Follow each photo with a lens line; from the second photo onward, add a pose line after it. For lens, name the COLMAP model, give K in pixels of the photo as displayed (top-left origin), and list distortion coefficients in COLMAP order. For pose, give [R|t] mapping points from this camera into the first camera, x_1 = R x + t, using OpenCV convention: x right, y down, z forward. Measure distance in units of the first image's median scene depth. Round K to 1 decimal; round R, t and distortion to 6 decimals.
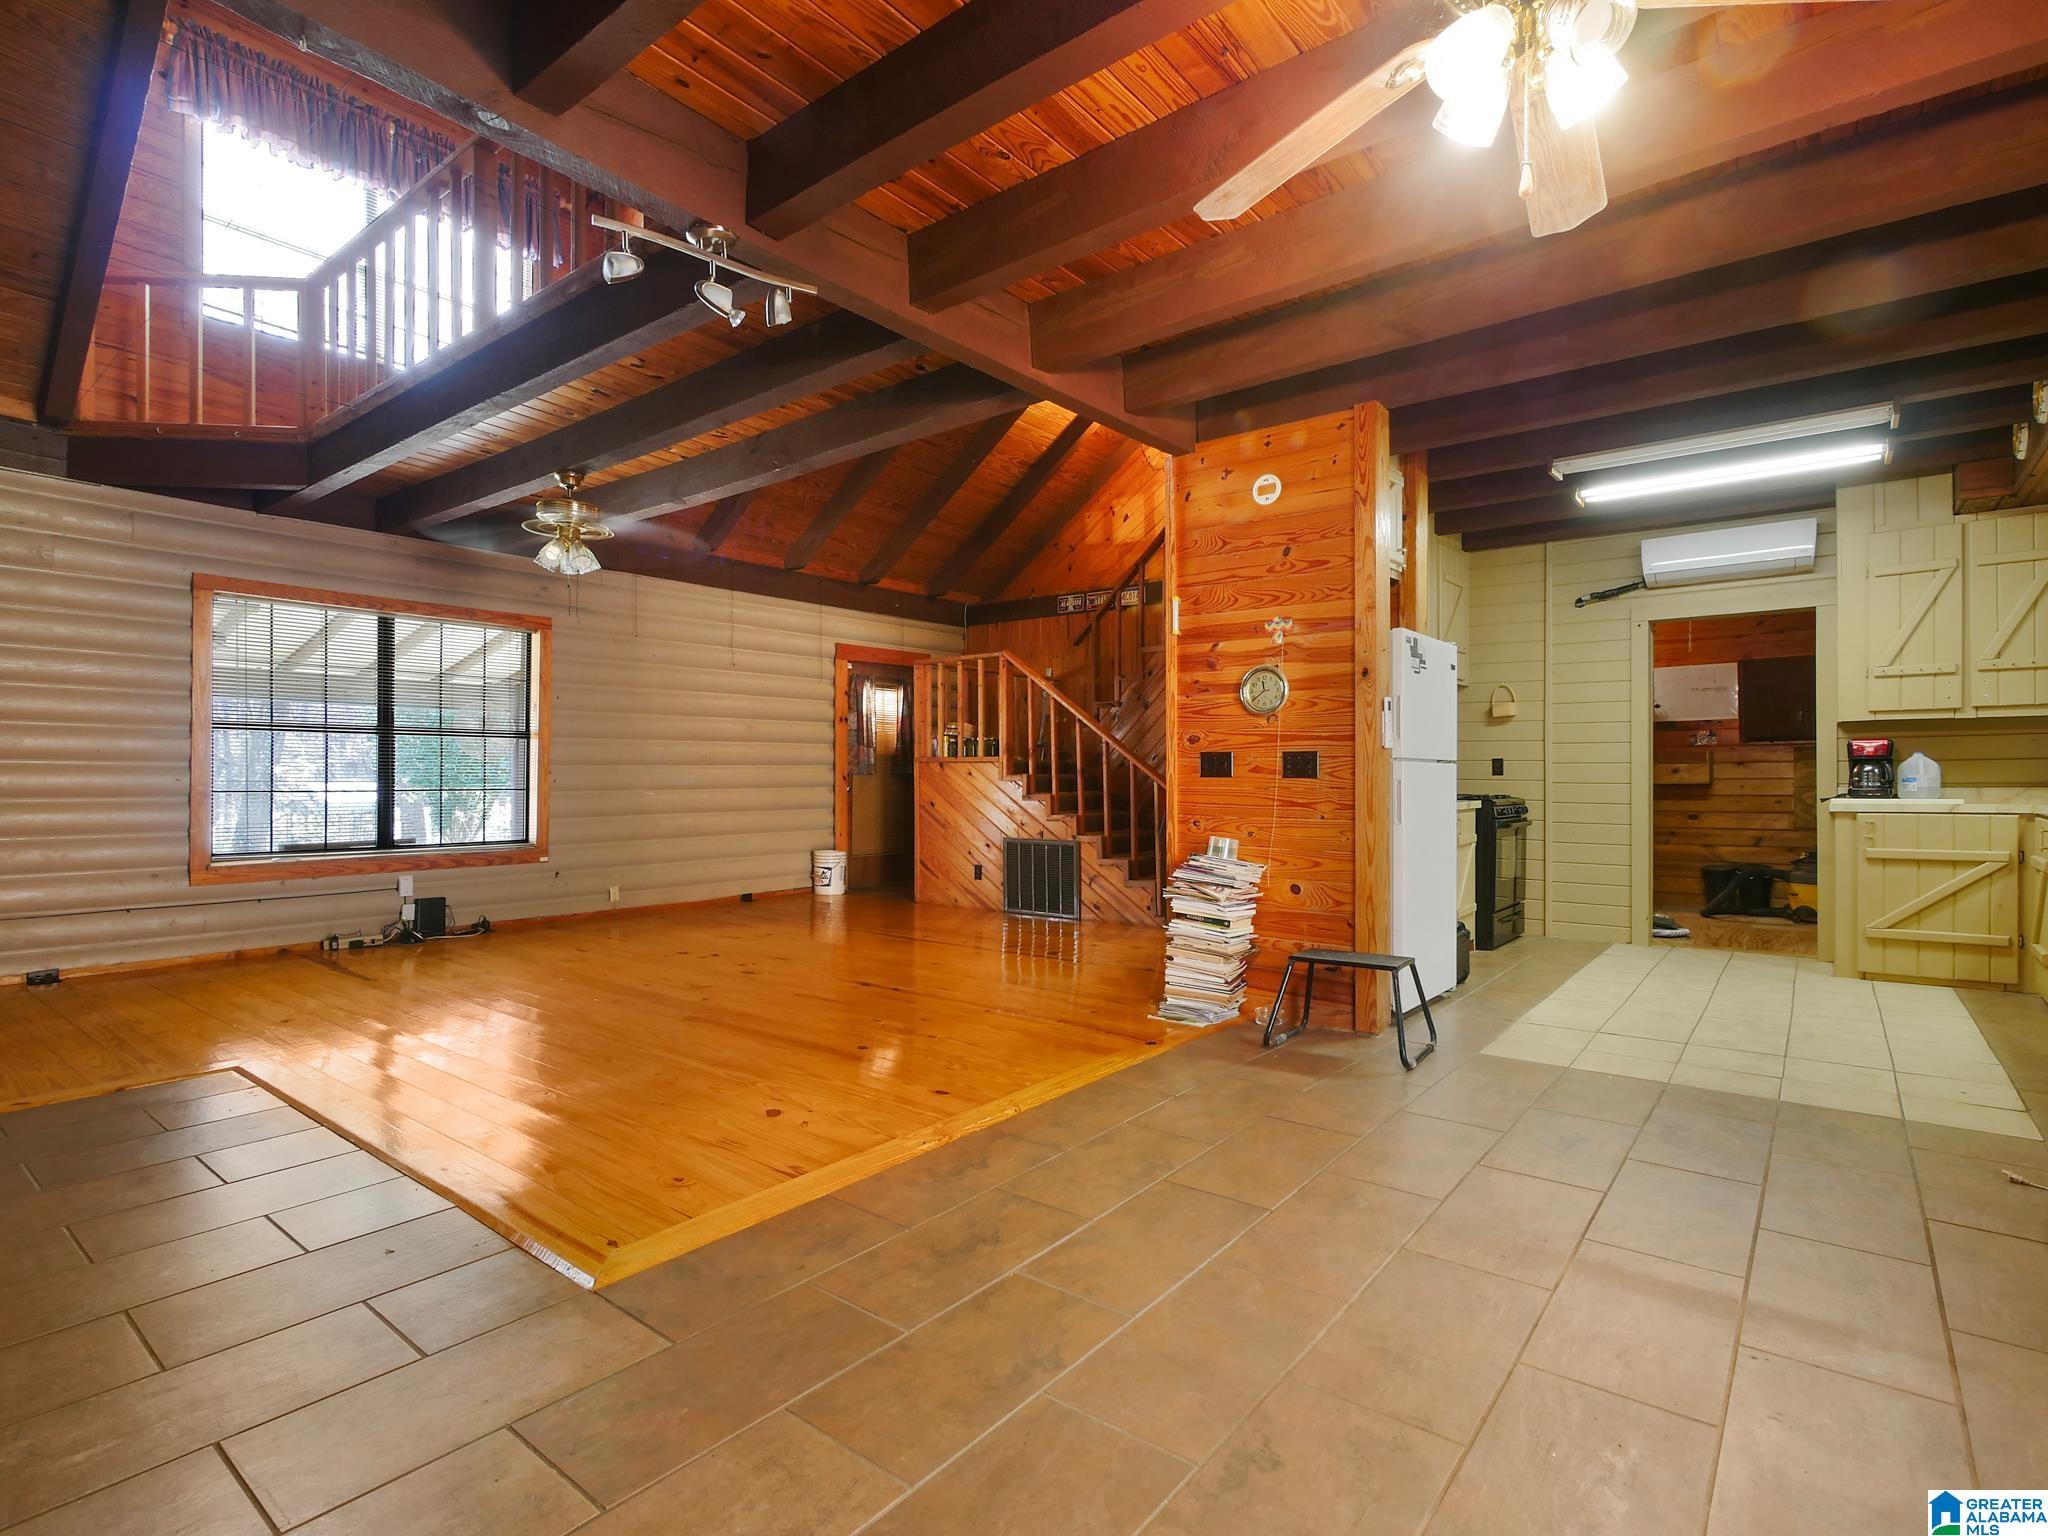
lens RADIAL K [[1012.4, 0, 1022.4], [0, 1012.4, 779.3], [0, 0, 1]] dist [0.001821, -0.000863]
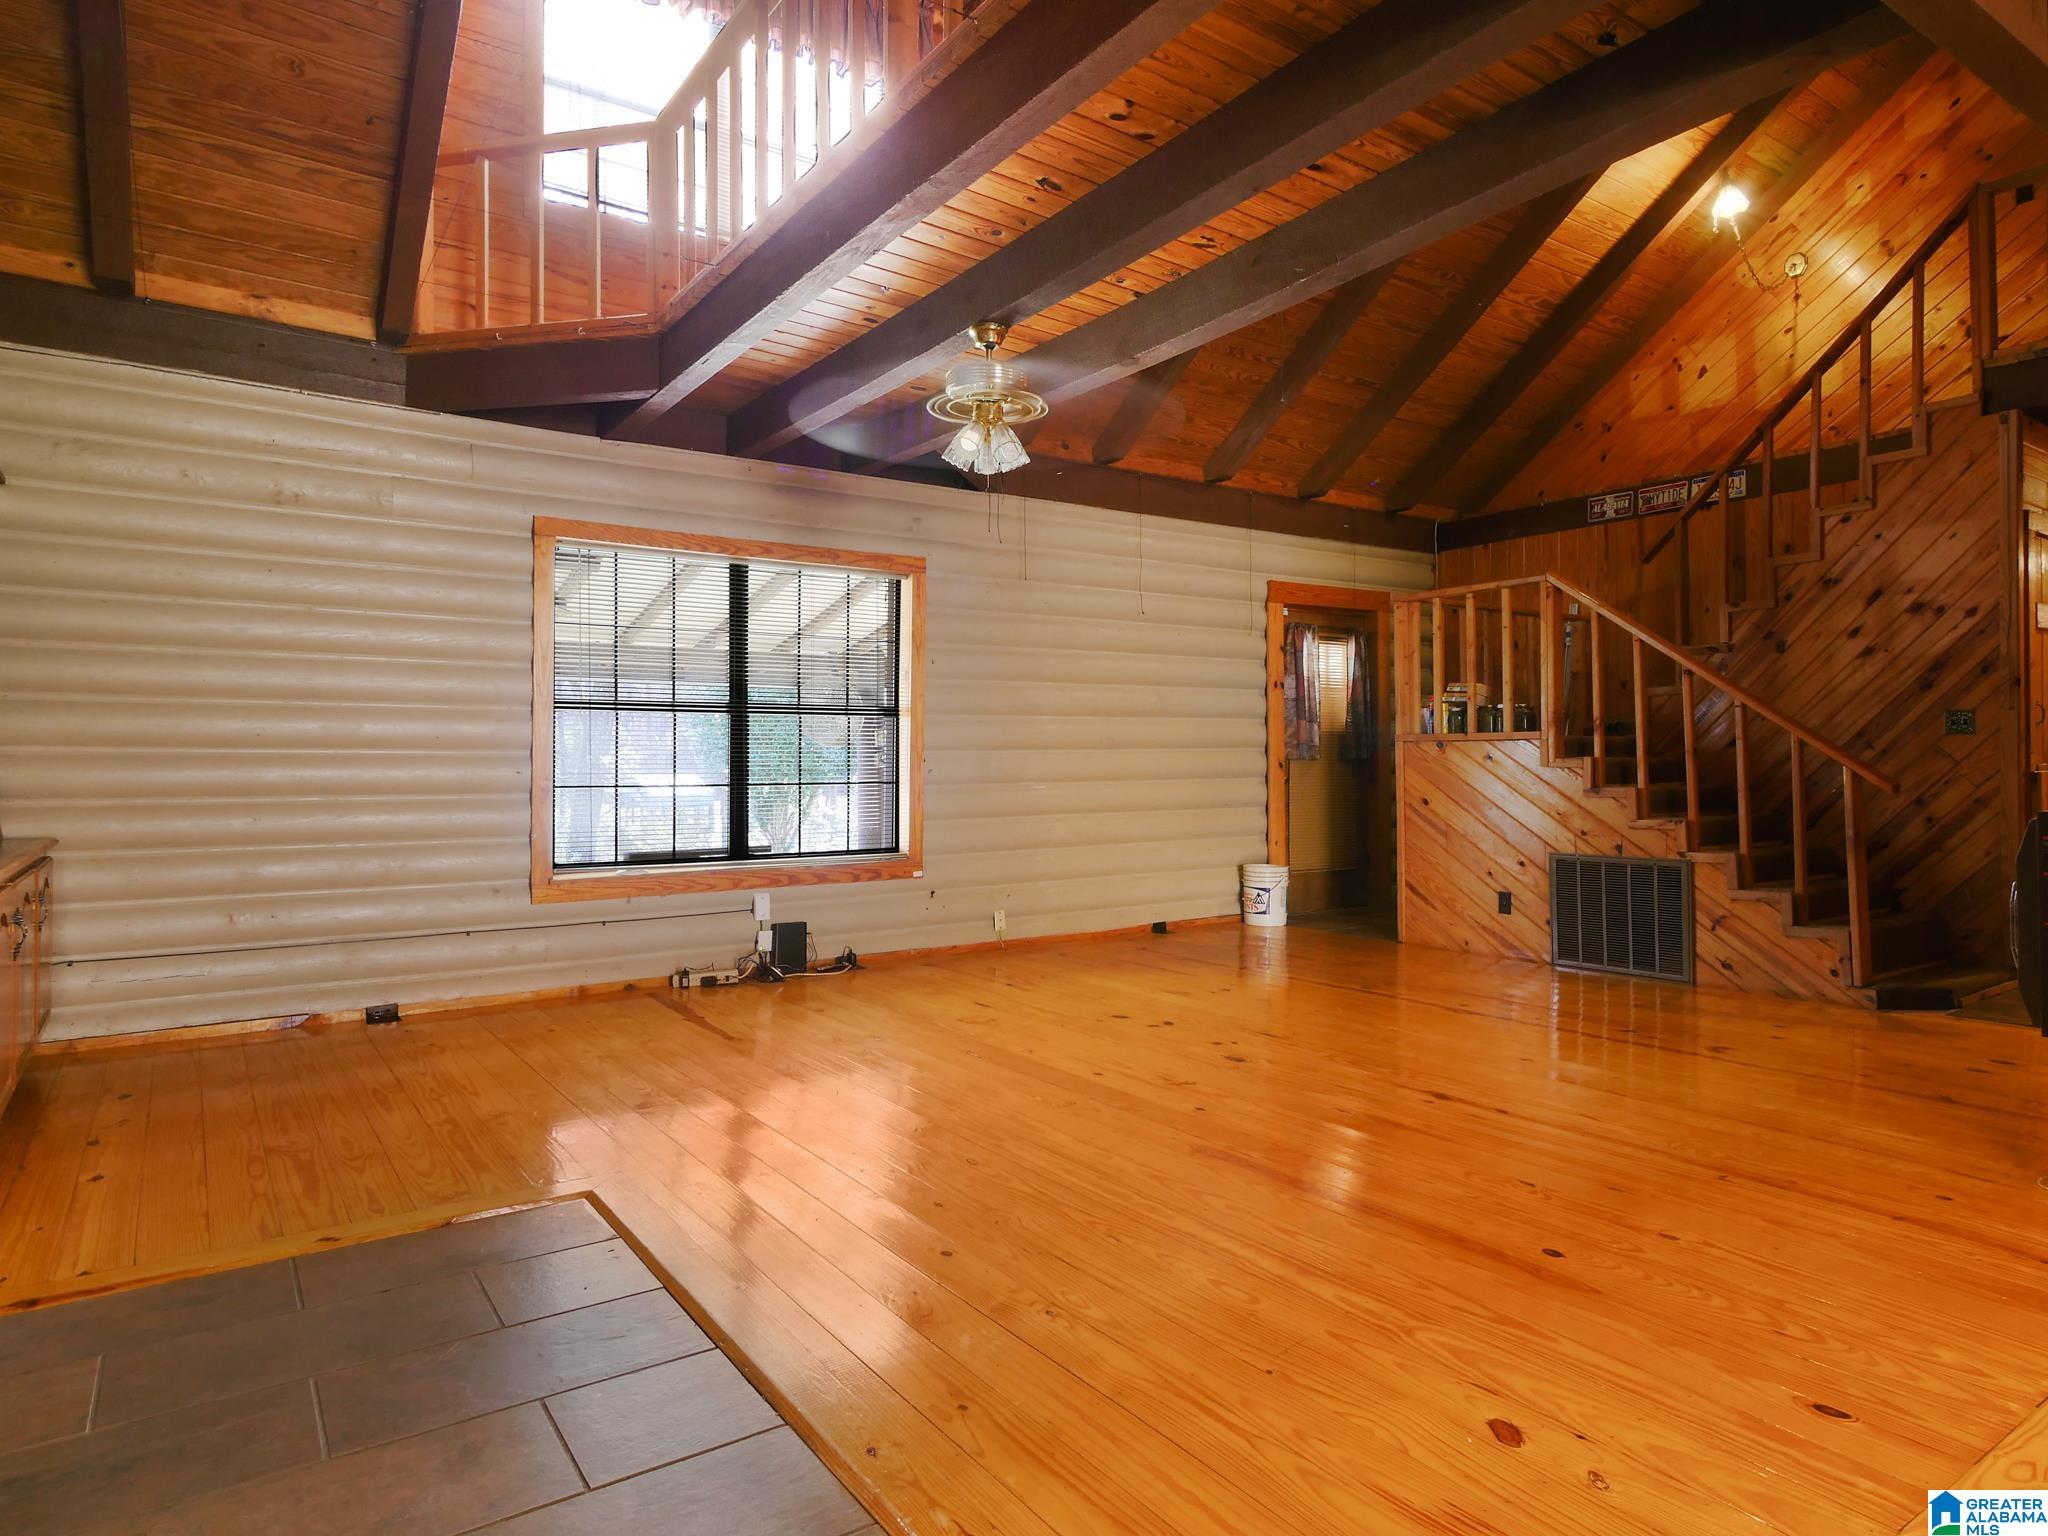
lens RADIAL K [[1203.4, 0, 1025.4], [0, 1203.4, 752.7], [0, 0, 1]] dist [-0.001491, 0.001827]
pose [[0.956133, -0.010012, -0.292763, -0.145235], [0.006467, 0.999894, -0.013075, -0.000160], [0.292863, 0.010609, 0.956096, 0.175800]]
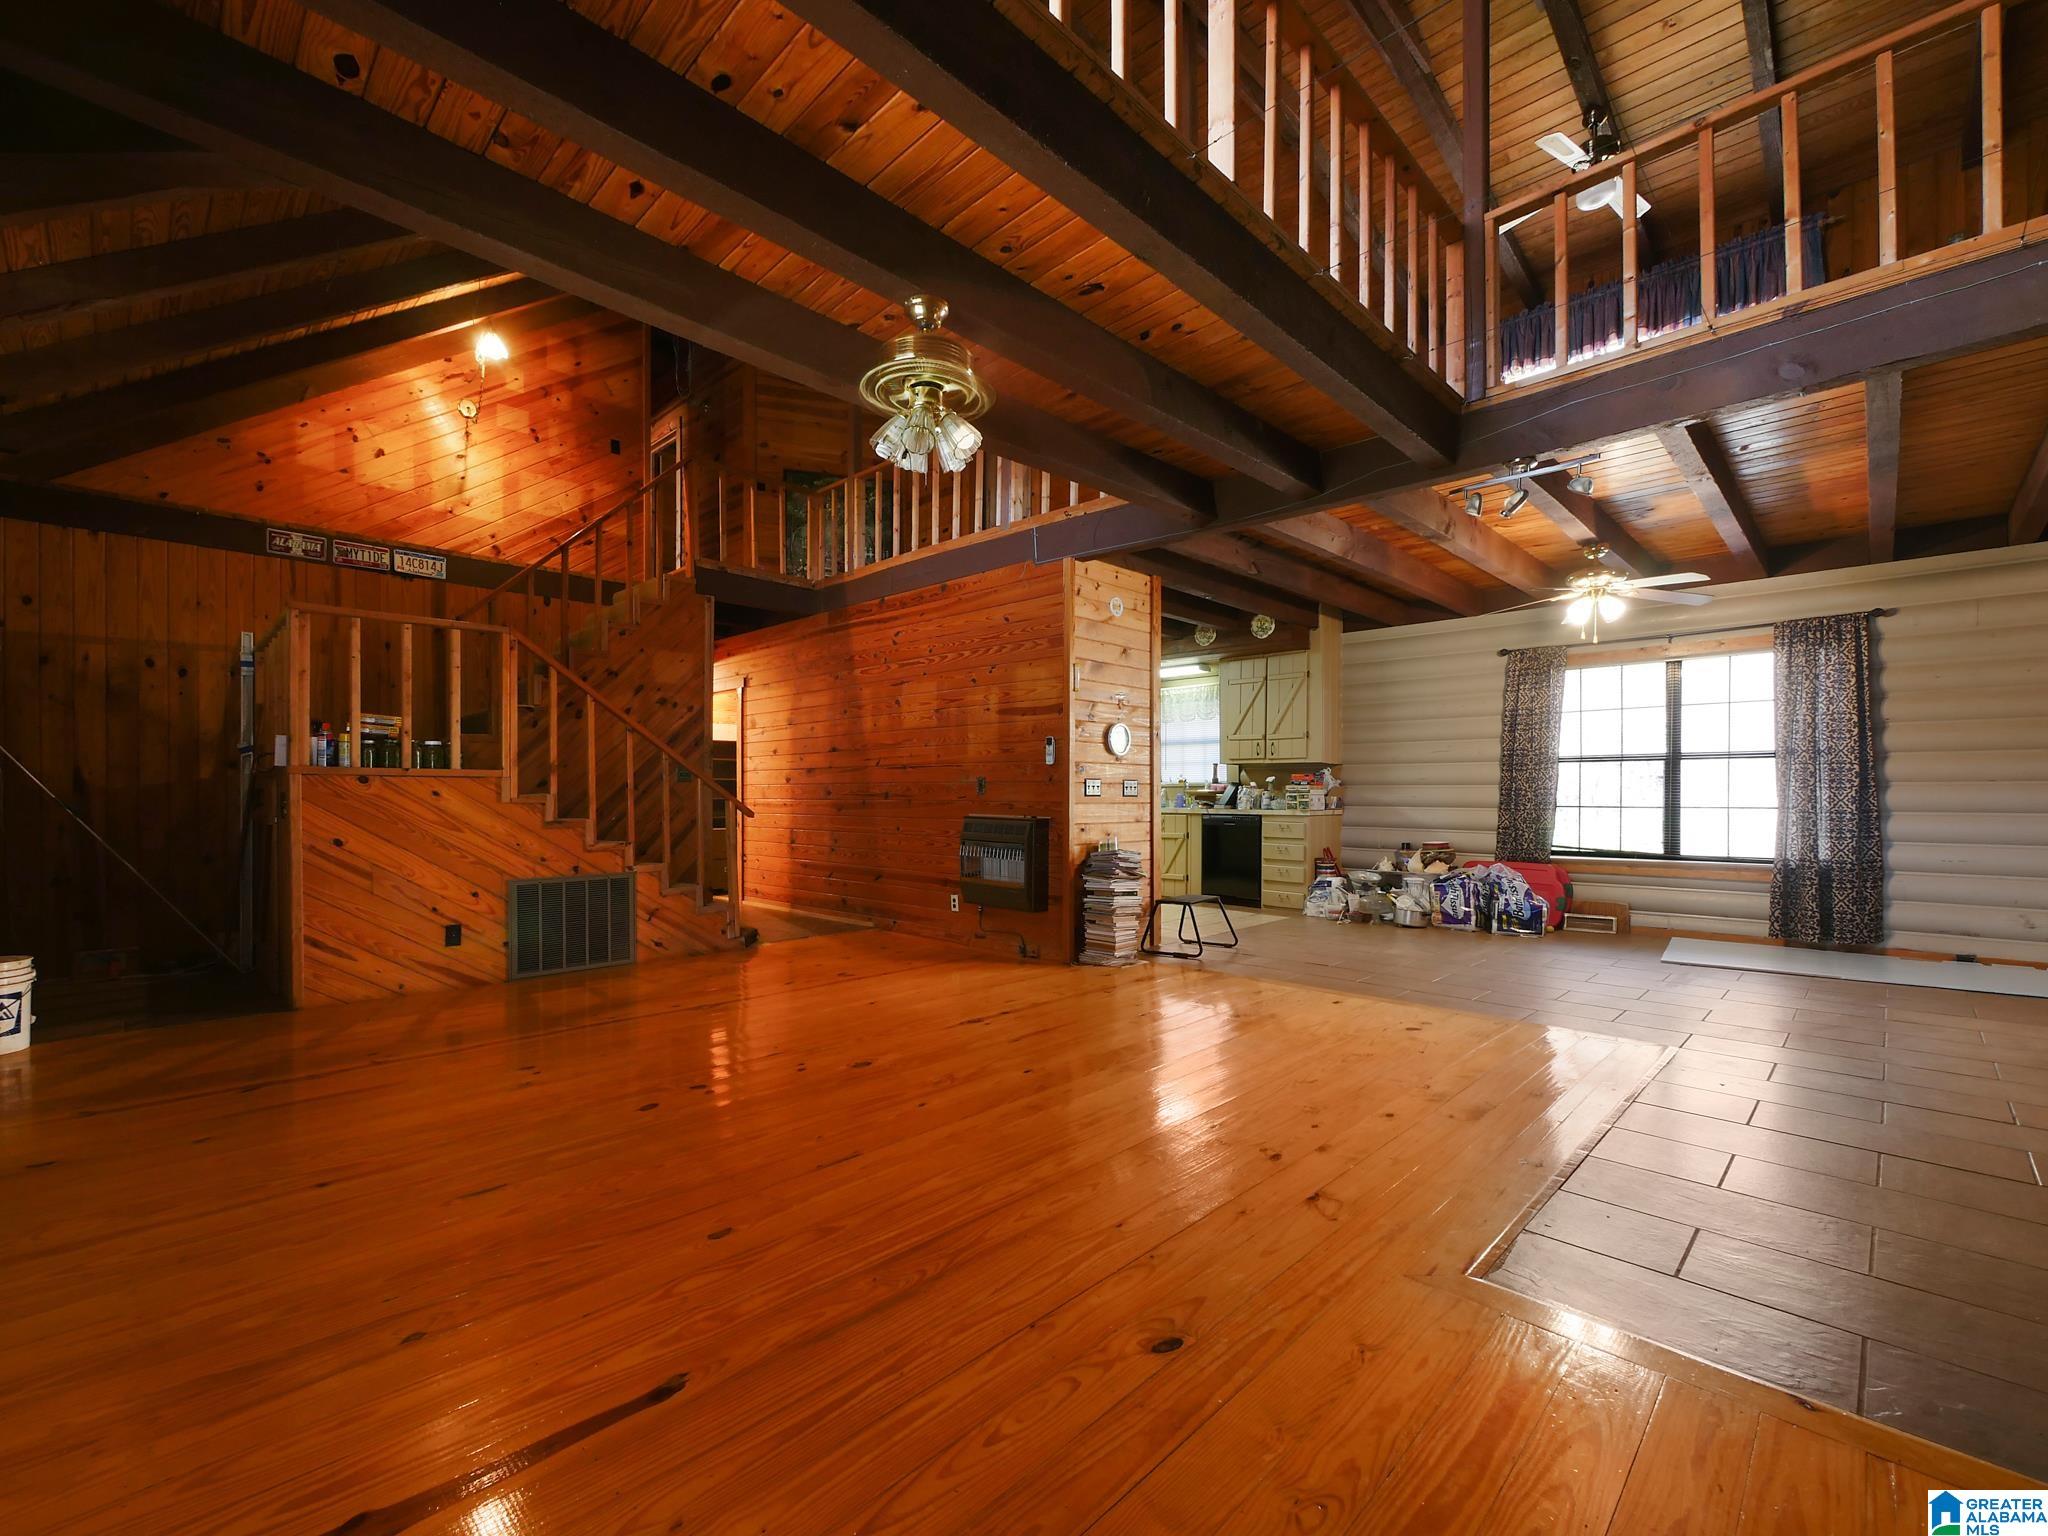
lens RADIAL K [[878.6, 0, 1017.8], [0, 878.6, 808.8], [0, 0, 1]] dist [-0.003892, -0.000152]
pose [[0.110354, -0.018011, 0.993729, -0.763340], [0.004661, 0.999834, 0.017604, -0.004916], [-0.993881, 0.002689, 0.110419, 0.700657]]
